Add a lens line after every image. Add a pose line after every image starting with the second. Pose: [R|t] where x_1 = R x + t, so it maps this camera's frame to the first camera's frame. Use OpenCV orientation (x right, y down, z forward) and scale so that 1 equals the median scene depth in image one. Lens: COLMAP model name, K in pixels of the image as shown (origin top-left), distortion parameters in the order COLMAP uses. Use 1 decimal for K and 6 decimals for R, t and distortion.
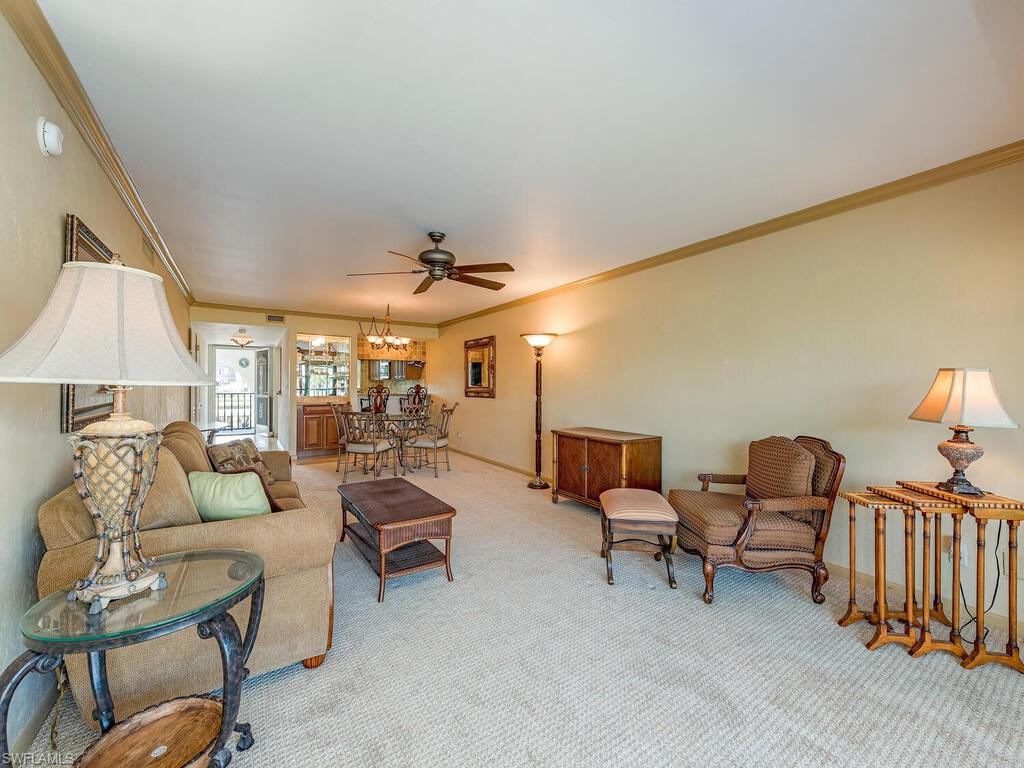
lens RADIAL K [[410.0, 0, 512.0], [0, 410.0, 384.0], [0, 0, 1]] dist [0.000866, -0.000314]
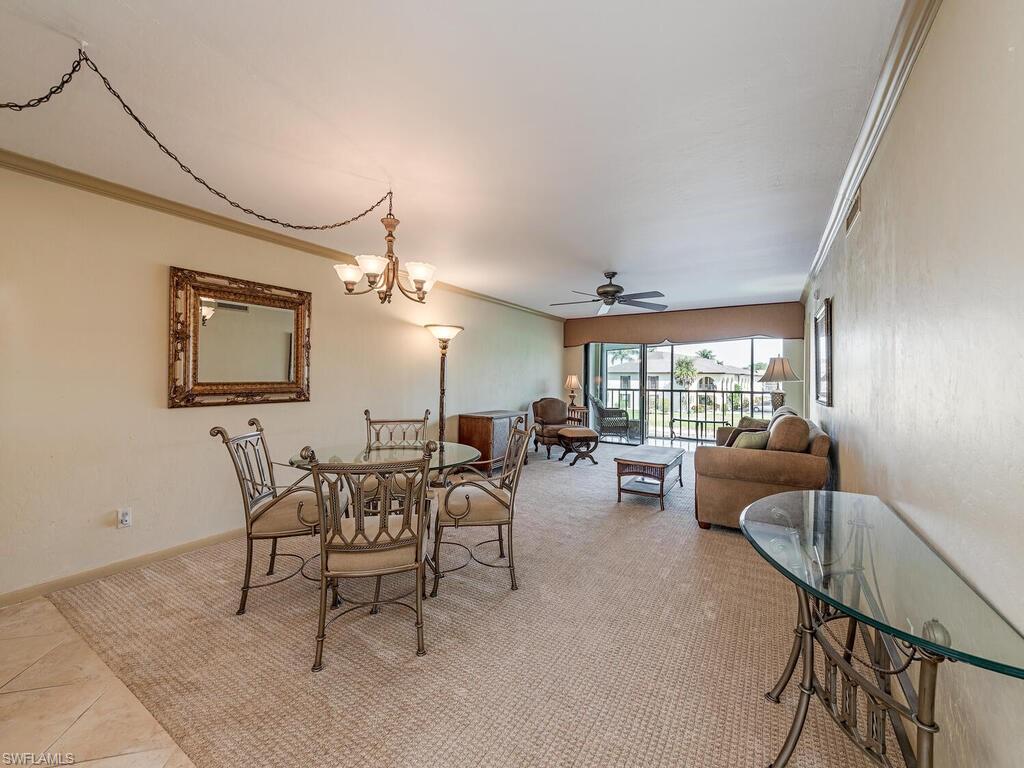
lens RADIAL K [[406.2, 0, 502.1], [0, 406.2, 376.5], [0, 0, 1]] dist [0.008625, -0.006901]
pose [[-0.376740, -0.001303, 0.926318, -0.880285], [-0.009032, 0.999957, -0.002267, -0.001574], [-0.926275, -0.009221, -0.376736, 1.233826]]
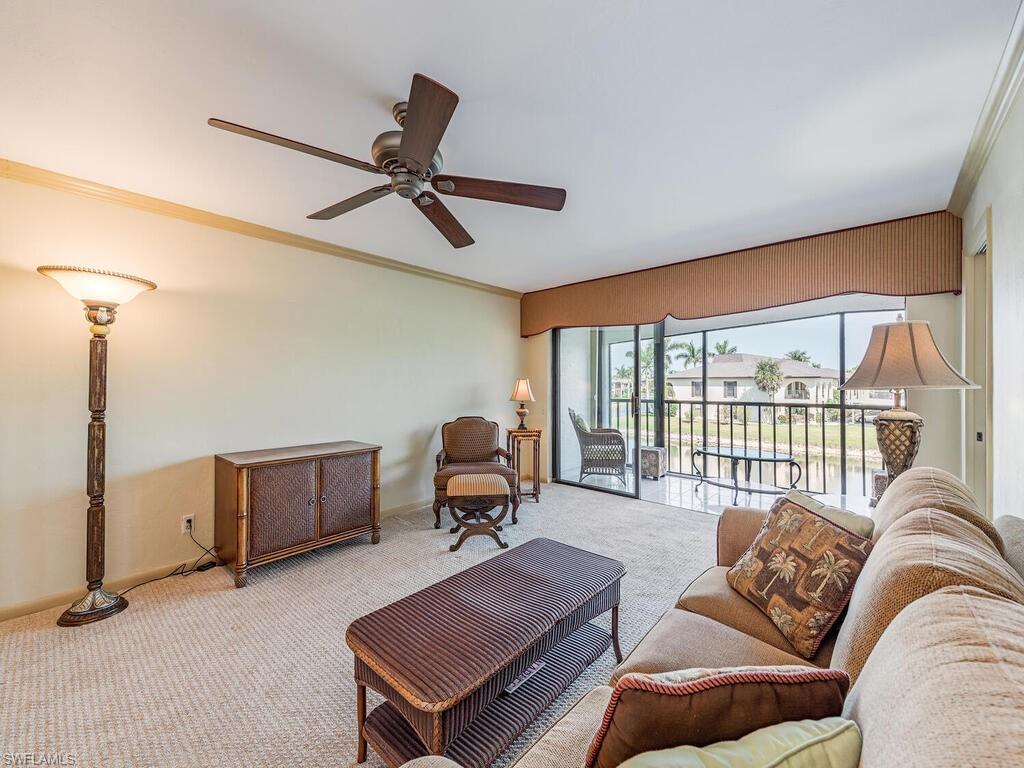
lens RADIAL K [[410.0, 0, 512.0], [0, 410.0, 384.0], [0, 0, 1]] dist [0.000866, -0.000314]
pose [[-0.234579, 0.000694, 0.972097, -0.490130], [-0.000550, 0.999999, -0.000847, -0.000853], [-0.972097, -0.000734, -0.234579, 0.657579]]
